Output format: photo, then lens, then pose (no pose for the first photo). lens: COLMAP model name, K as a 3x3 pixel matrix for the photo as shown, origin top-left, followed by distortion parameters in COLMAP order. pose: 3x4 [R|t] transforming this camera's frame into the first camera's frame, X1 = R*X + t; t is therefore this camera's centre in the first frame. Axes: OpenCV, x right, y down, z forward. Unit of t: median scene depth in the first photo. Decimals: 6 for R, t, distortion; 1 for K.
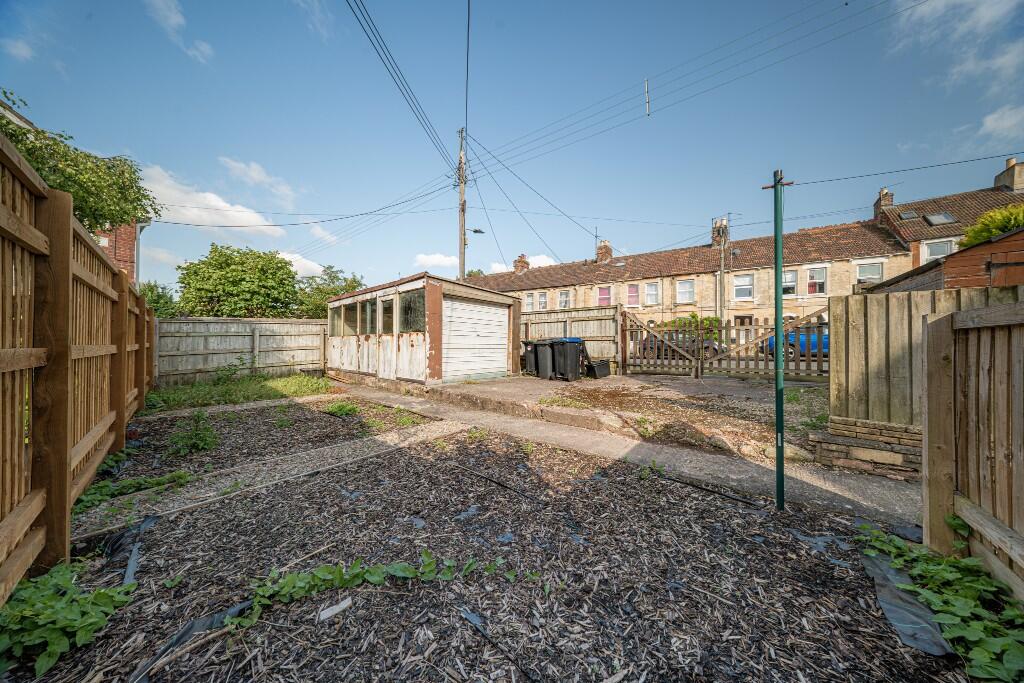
lens RADIAL K [[296.6, 0, 508.0], [0, 296.6, 336.5], [0, 0, 1]] dist [-0.001099, -0.000114]
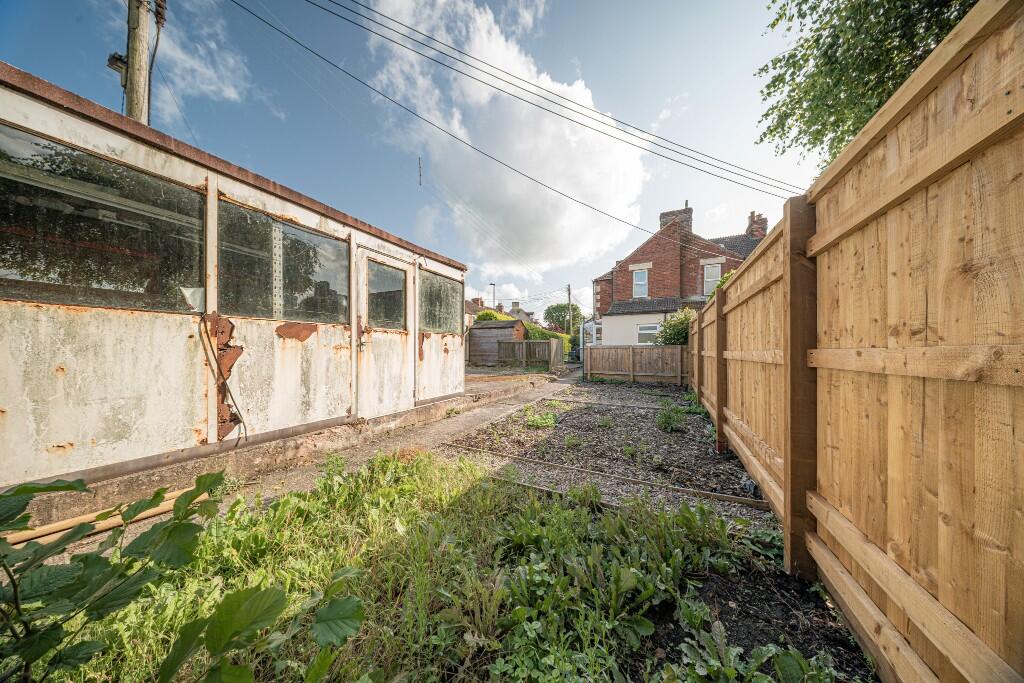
lens RADIAL K [[290.2, 0, 512.0], [0, 290.2, 341.5], [0, 0, 1]] dist [0.000197, -0.000020]
pose [[-0.250114, 0.024510, 0.967906, -1.080420], [-0.032670, 0.998897, -0.033737, 0.026709], [-0.967665, -0.040059, -0.249037, 1.024693]]
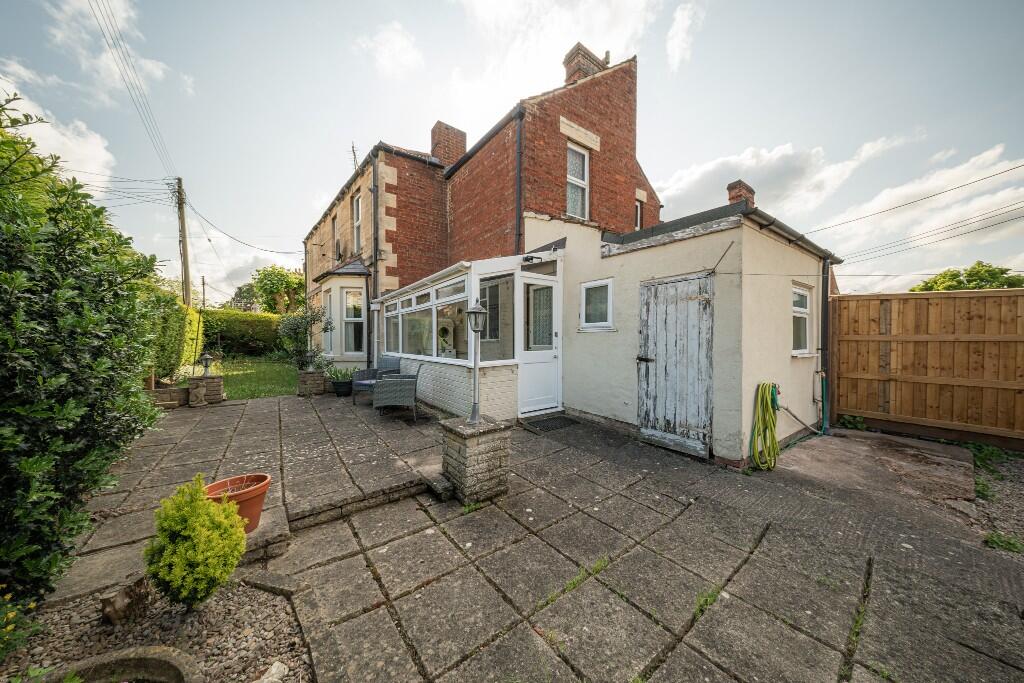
lens RADIAL K [[320.4, 0, 516.8], [0, 320.4, 349.1], [0, 0, 1]] dist [0.000290, 0.000002]
pose [[-0.975237, -0.013544, 0.220746, 1.067393], [-0.013064, 0.999908, 0.003634, -0.058311], [-0.220775, 0.000661, -0.975325, 0.382473]]
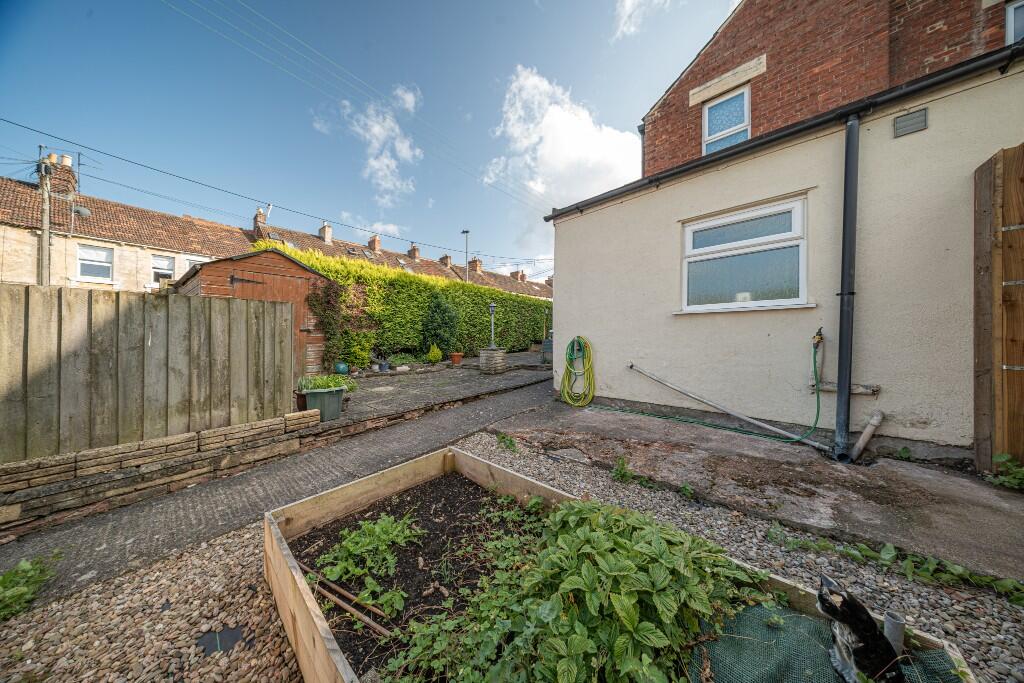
lens RADIAL K [[296.6, 0, 508.0], [0, 296.6, 336.5], [0, 0, 1]] dist [-0.001099, -0.000114]
pose [[0.027471, -0.012431, 0.999545, 0.207265], [-0.010681, 0.999862, 0.012728, -0.014519], [-0.999566, -0.011026, 0.027335, -0.080214]]
